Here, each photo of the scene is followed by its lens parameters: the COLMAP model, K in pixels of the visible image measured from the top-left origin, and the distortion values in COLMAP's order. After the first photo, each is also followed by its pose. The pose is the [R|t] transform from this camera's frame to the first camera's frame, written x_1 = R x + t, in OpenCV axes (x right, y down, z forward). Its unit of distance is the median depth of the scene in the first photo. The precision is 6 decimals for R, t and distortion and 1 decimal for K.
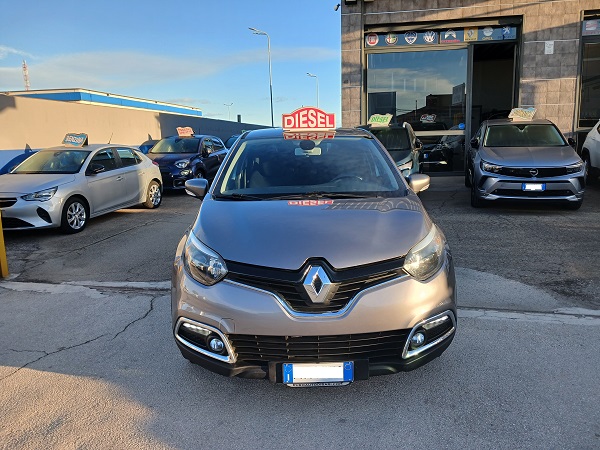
lens RADIAL K [[473.6, 0, 308.3], [0, 473.6, 215.6], [0, 0, 1]] dist [0.021192, -0.032888]
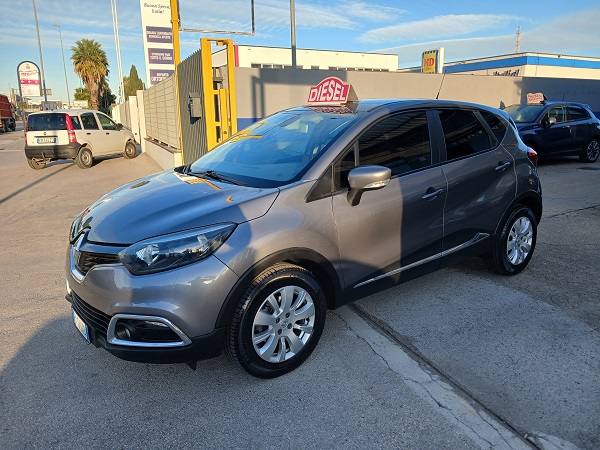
lens RADIAL K [[473.6, 0, 303.3], [0, 473.6, 223.3], [0, 0, 1]] dist [0.021192, -0.032888]
pose [[0.605252, 0.194474, -0.771913, 0.246058], [-0.127519, 0.980863, 0.147130, -0.030261], [0.785754, 0.009383, 0.618468, 0.146938]]
